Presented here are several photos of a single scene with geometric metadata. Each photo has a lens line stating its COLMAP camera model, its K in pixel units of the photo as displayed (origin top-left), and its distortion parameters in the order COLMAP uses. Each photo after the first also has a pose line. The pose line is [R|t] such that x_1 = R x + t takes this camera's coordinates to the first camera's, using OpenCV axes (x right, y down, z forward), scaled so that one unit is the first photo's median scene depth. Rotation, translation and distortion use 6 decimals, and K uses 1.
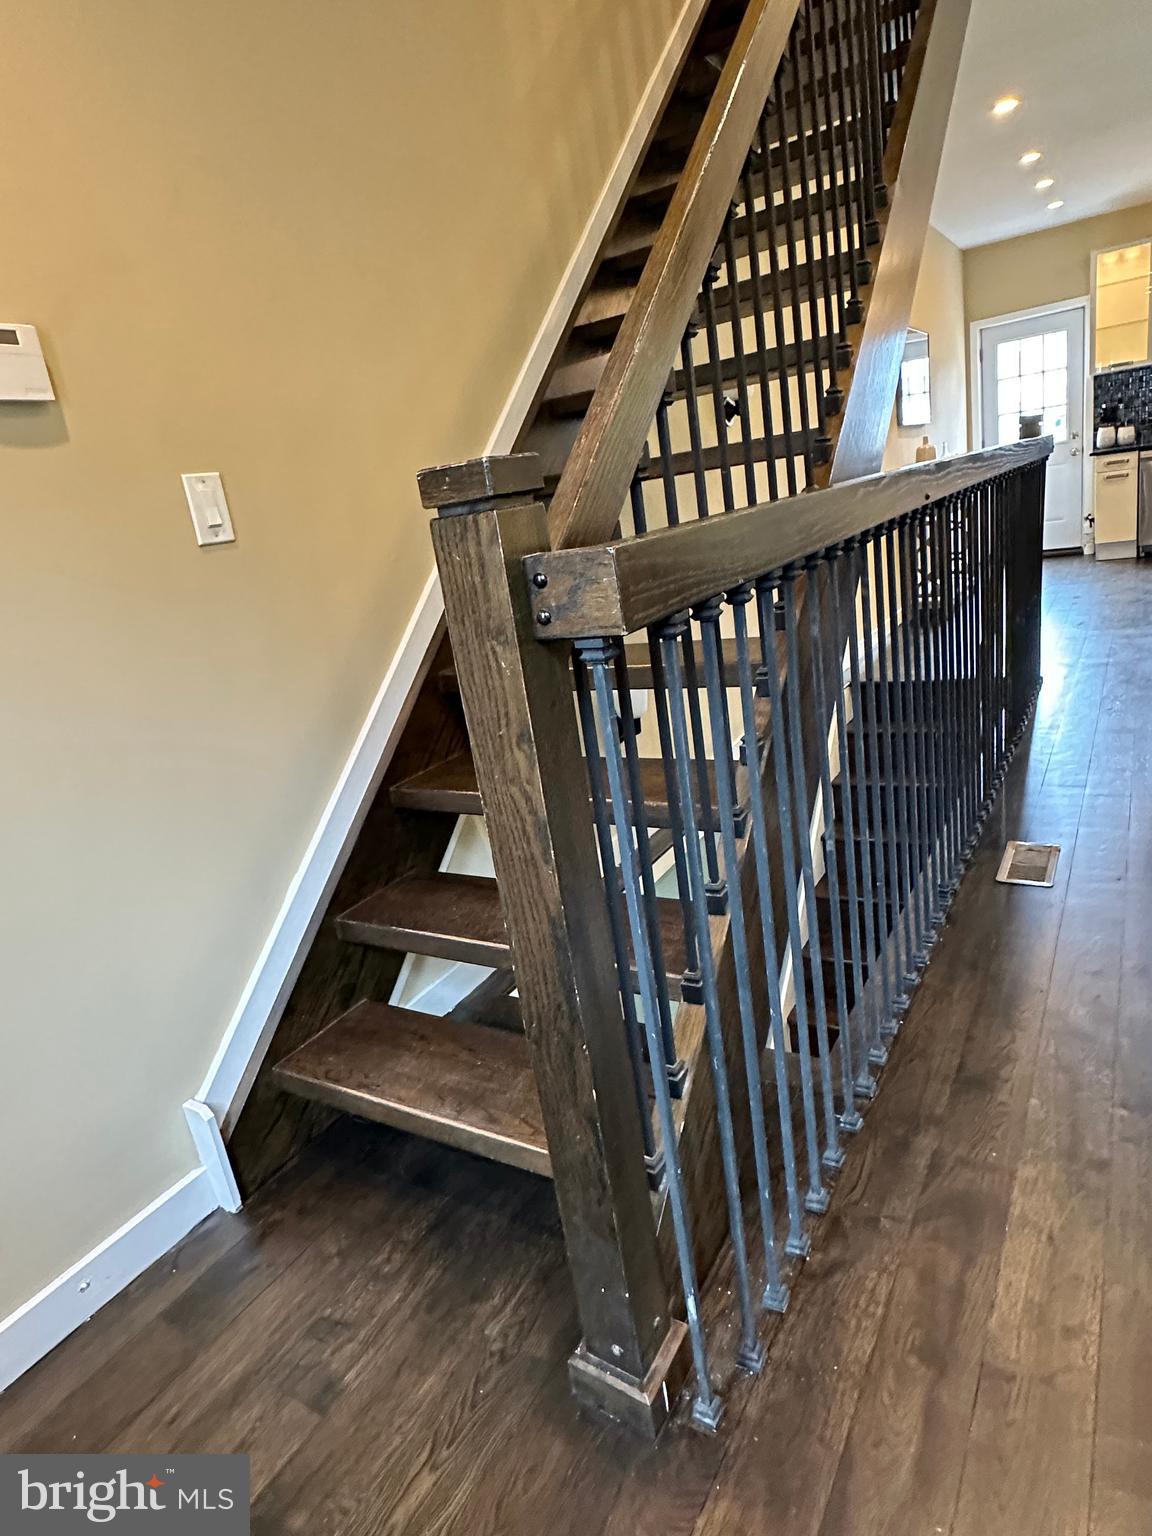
lens RADIAL K [[902.4, 0, 570.6], [0, 902.4, 767.0], [0, 0, 1]] dist [-0.002865, 0.000055]
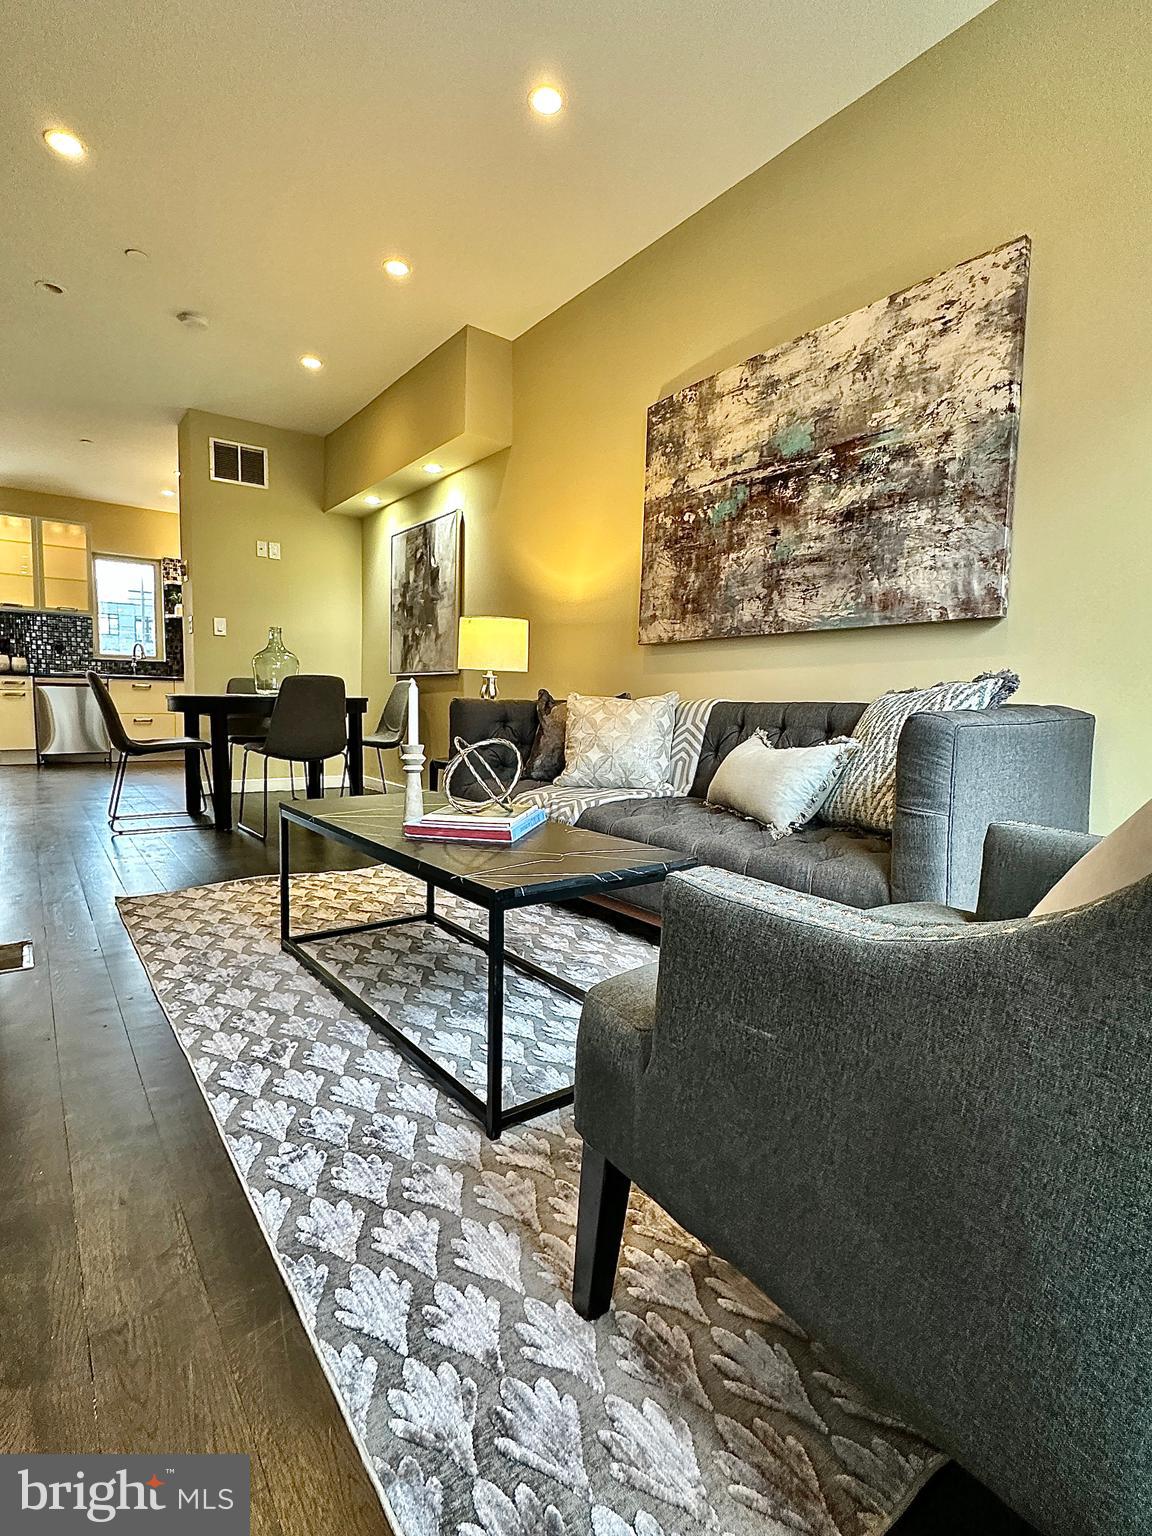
lens RADIAL K [[748.3, 0, 575.5], [0, 748.3, 766.2], [0, 0, 1]] dist [-0.001498, 0.000819]
pose [[0.369597, 0.072205, 0.926383, -0.024943], [0.188004, 0.970545, -0.150654, 0.078329], [-0.909974, 0.229845, 0.345135, 0.040667]]
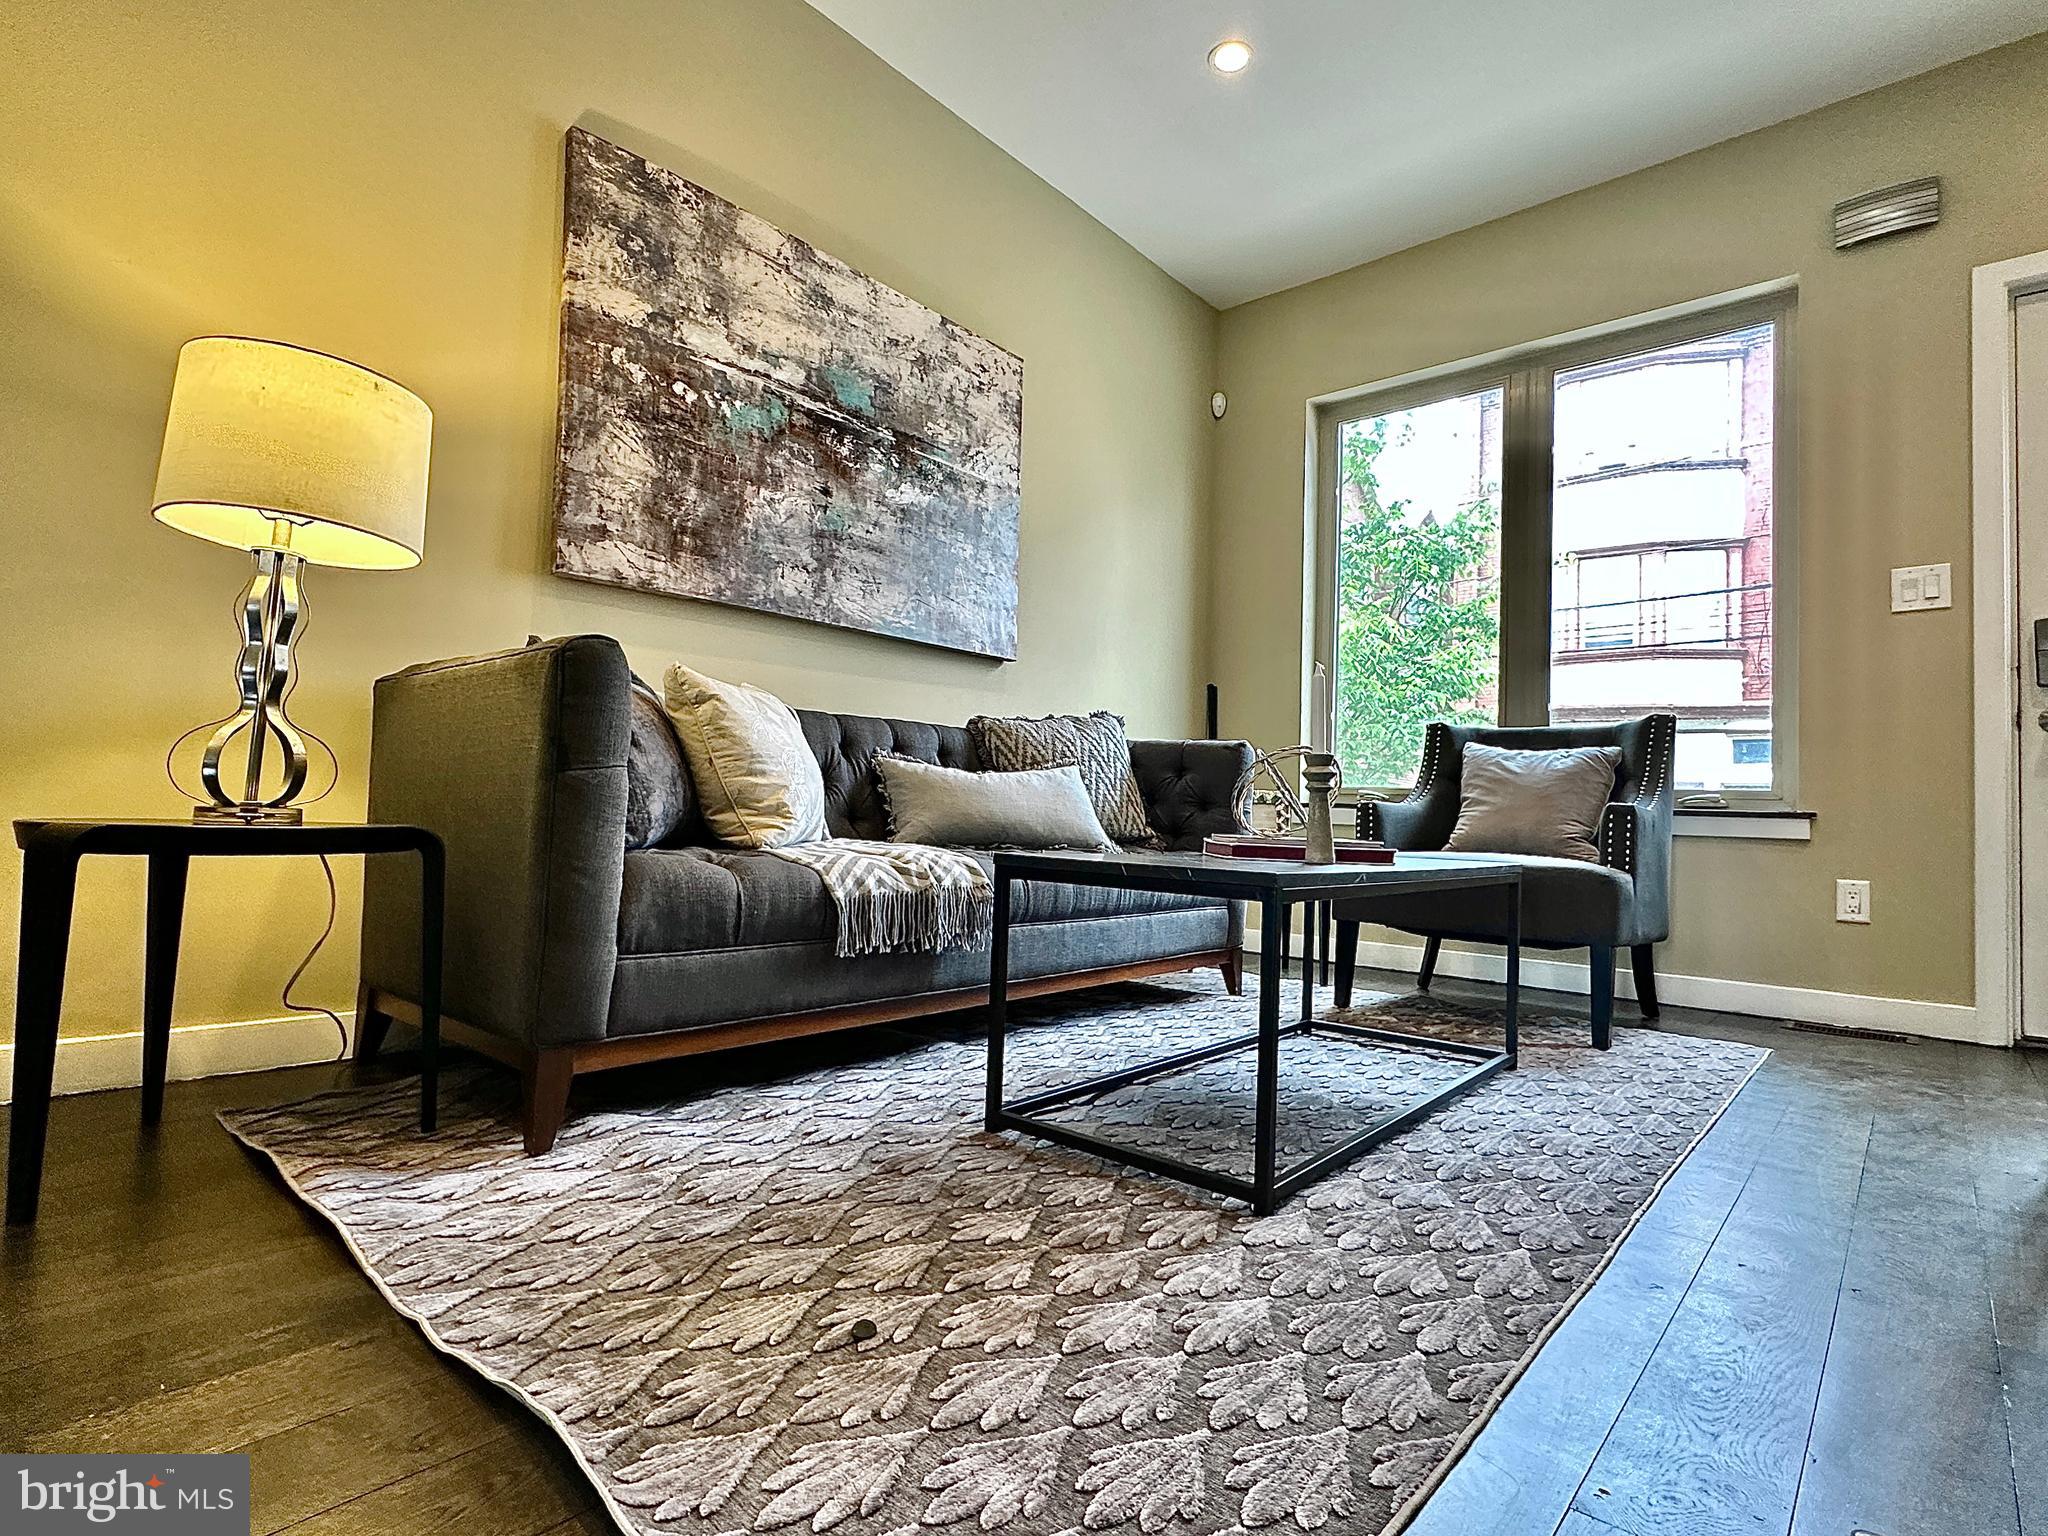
lens RADIAL K [[1023.6, 0, 1028.0], [0, 1023.6, 769.5], [0, 0, 1]] dist [-0.002272, -0.000017]
pose [[-0.978226, 0.122340, 0.167650, 0.354915], [0.156676, 0.965080, 0.209938, -0.103583], [-0.136111, 0.231634, -0.963234, 0.651662]]
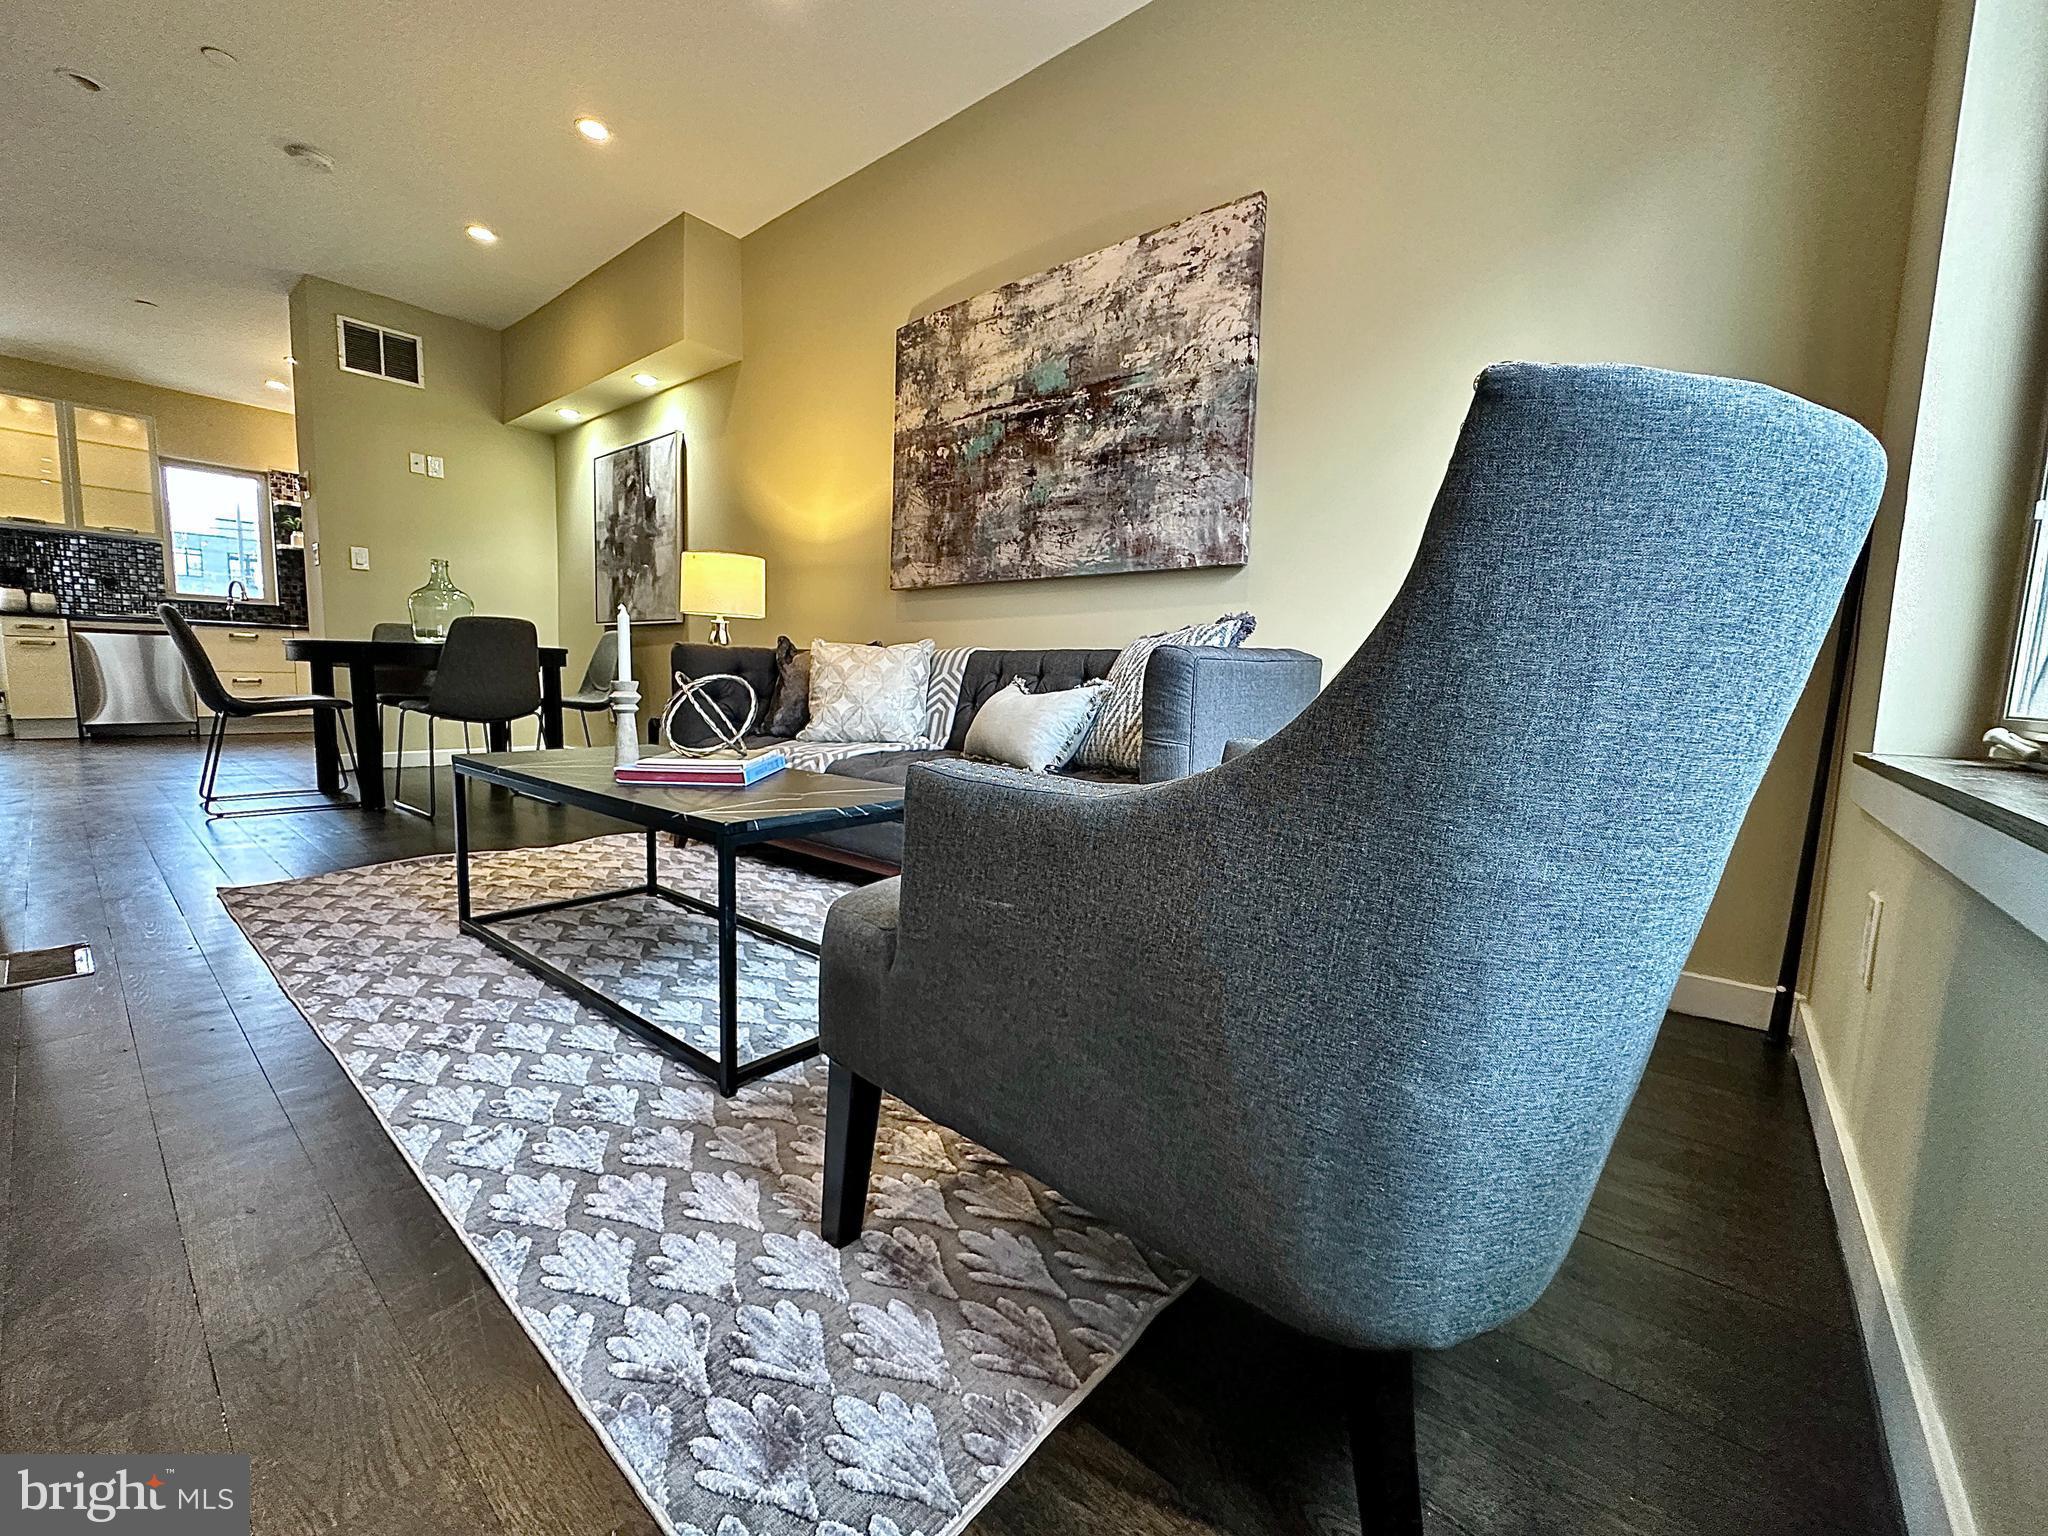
lens RADIAL K [[818.8, 0, 1025.2], [0, 818.8, 763.2], [0, 0, 1]] dist [-0.001859, 0.000416]
pose [[0.143033, 0.046456, 0.988627, -0.035151], [0.228553, 0.970348, -0.078664, 0.100098], [-0.962967, 0.237205, 0.128174, 0.036257]]
